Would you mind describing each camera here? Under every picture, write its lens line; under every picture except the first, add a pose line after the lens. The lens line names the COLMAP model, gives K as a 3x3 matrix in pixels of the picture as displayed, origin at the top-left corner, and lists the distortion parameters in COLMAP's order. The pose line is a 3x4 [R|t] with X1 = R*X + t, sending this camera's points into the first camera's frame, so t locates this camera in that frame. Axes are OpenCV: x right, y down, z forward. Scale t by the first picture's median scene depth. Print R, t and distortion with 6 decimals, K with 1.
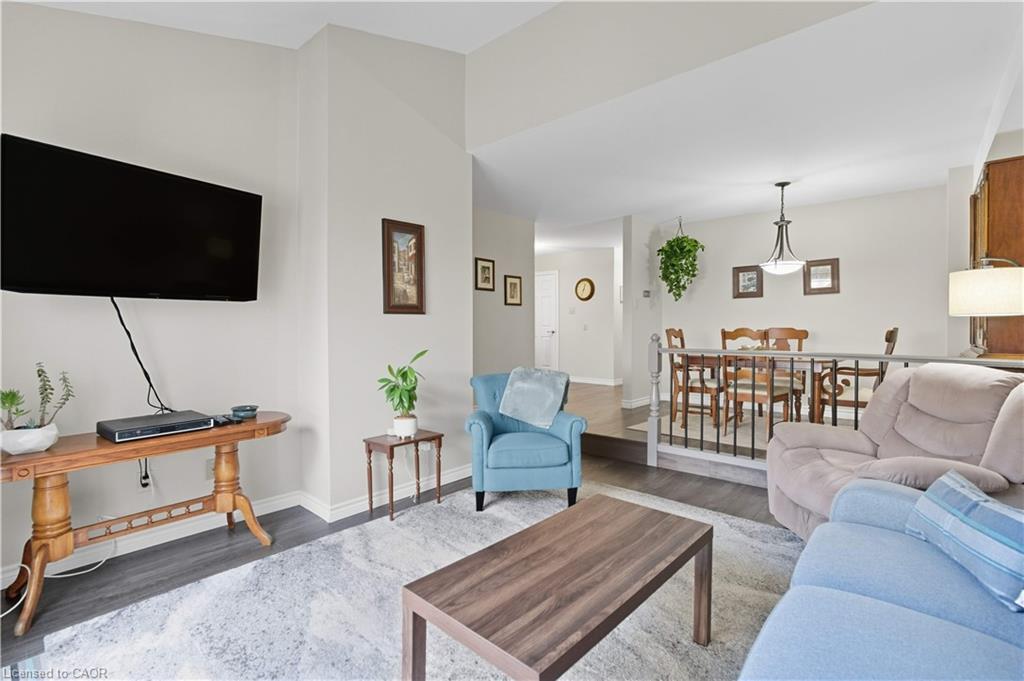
lens RADIAL K [[473.6, 0, 514.5], [0, 473.6, 335.4], [0, 0, 1]] dist [-0.002035, 0.000462]
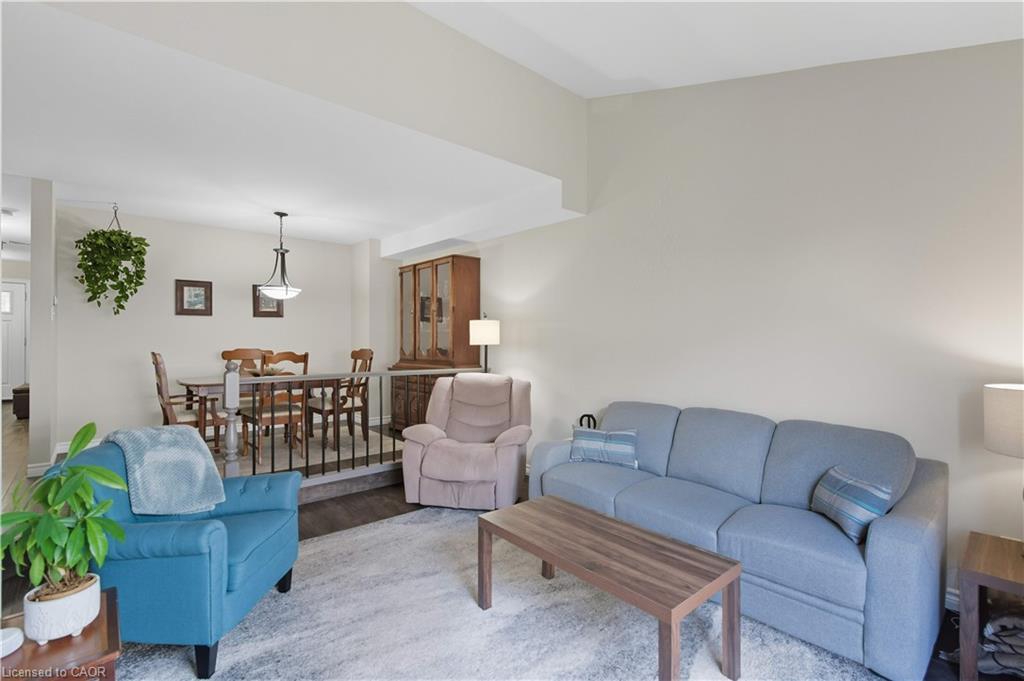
lens RADIAL K [[465.6, 0, 507.2], [0, 465.6, 344.1], [0, 0, 1]] dist [-0.000383, 0.000169]
pose [[0.128879, -0.008378, 0.991625, -0.559218], [0.011321, 0.999912, 0.006977, -0.041936], [-0.991596, 0.010327, 0.128963, 0.509100]]
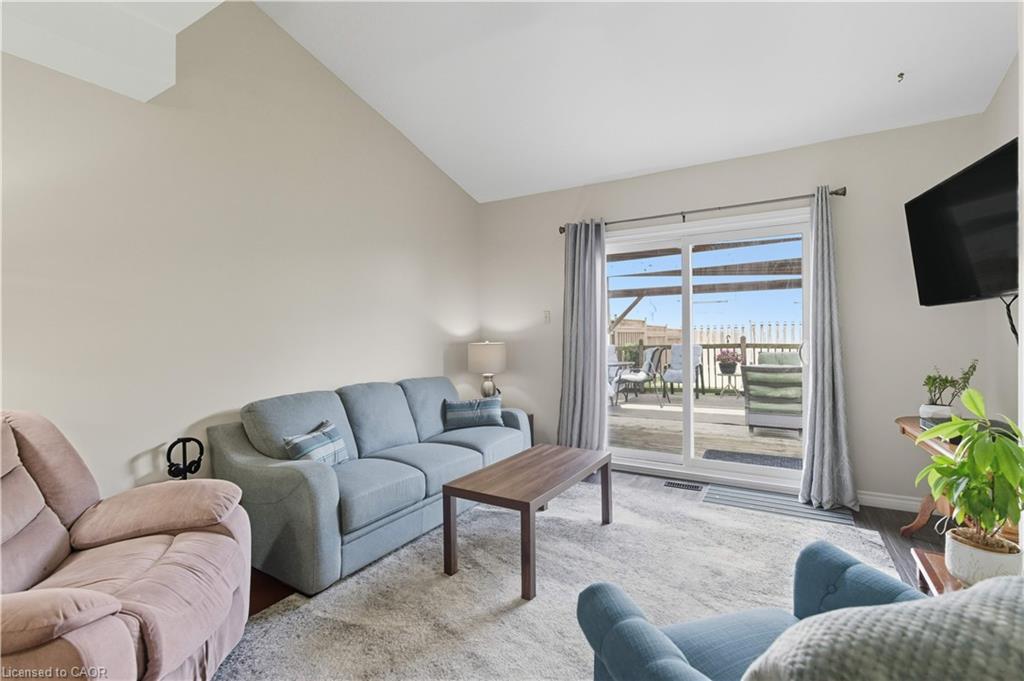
lens RADIAL K [[465.6, 0, 507.2], [0, 465.6, 344.1], [0, 0, 1]] dist [-0.000383, 0.000169]
pose [[-0.983850, 0.012967, -0.178526, 0.254043], [0.007150, 0.999424, 0.033185, -0.020253], [0.178853, 0.031372, -0.983375, 1.248238]]
